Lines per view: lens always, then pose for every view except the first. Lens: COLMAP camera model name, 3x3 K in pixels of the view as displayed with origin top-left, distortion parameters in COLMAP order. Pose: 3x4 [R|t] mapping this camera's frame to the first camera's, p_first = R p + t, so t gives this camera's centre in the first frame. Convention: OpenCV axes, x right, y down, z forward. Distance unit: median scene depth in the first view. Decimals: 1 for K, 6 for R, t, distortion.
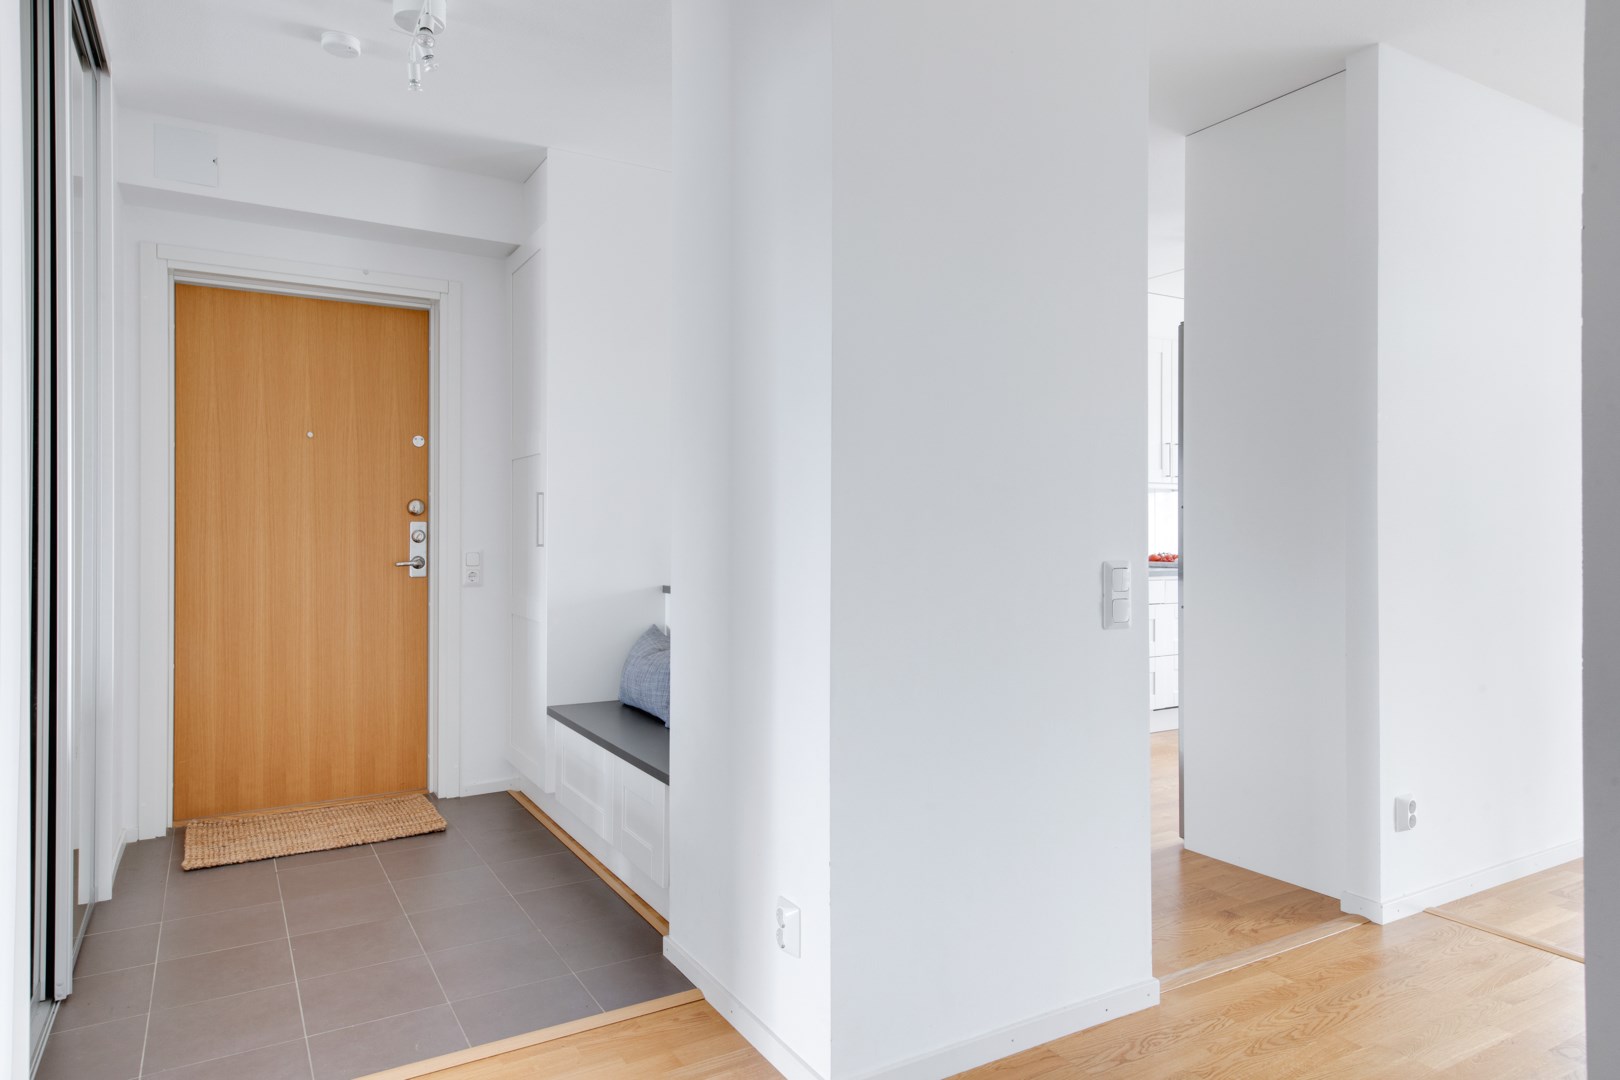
lens RADIAL K [[992.2, 0, 750.5], [0, 992.2, 523.1], [0, 0, 1]] dist [0.010110, -0.004684]
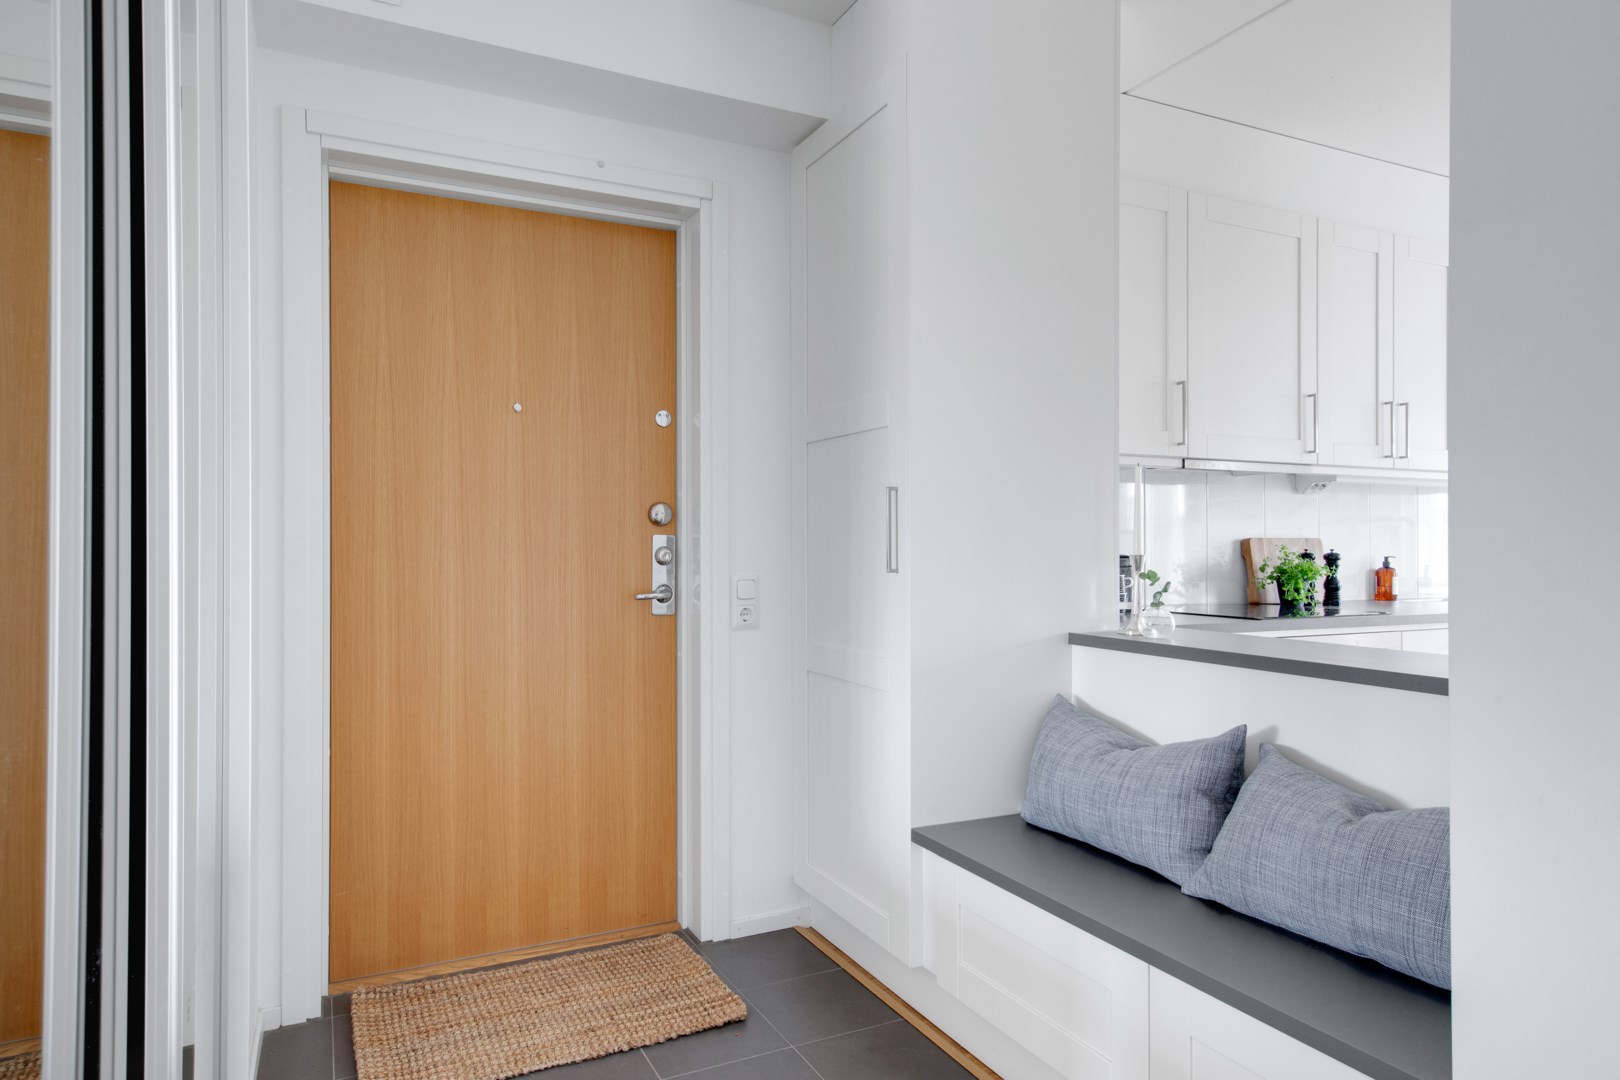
lens RADIAL K [[945.6, 0, 747.4], [0, 945.6, 537.5], [0, 0, 1]] dist [0.006405, 0.001842]
pose [[0.997931, -0.003550, -0.064200, -0.247567], [0.003498, 0.999993, -0.000912, 0.001424], [0.064203, 0.000685, 0.997937, 0.367187]]
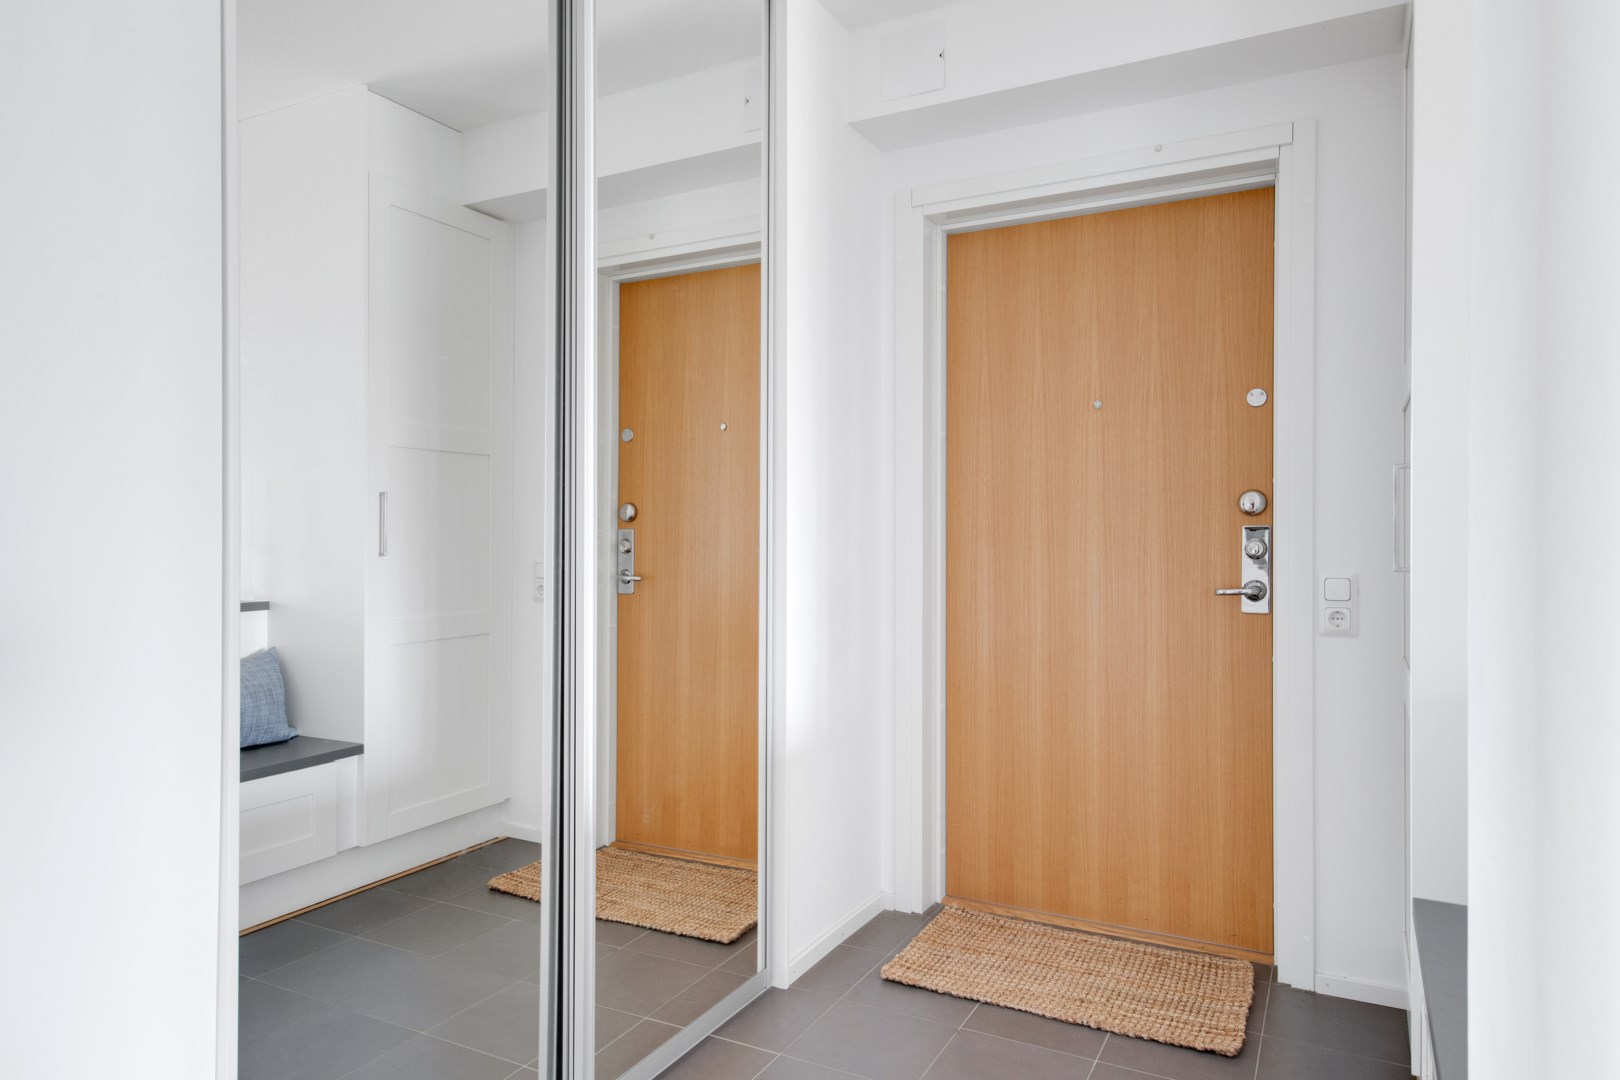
lens RADIAL K [[992.2, 0, 806.8], [0, 992.2, 539.1], [0, 0, 1]] dist [0.010110, -0.004684]
pose [[0.545950, 0.000013, -0.837818, 0.039366], [0.002990, 0.999994, 0.001964, 0.005385], [0.837812, -0.003578, 0.545946, 0.443182]]
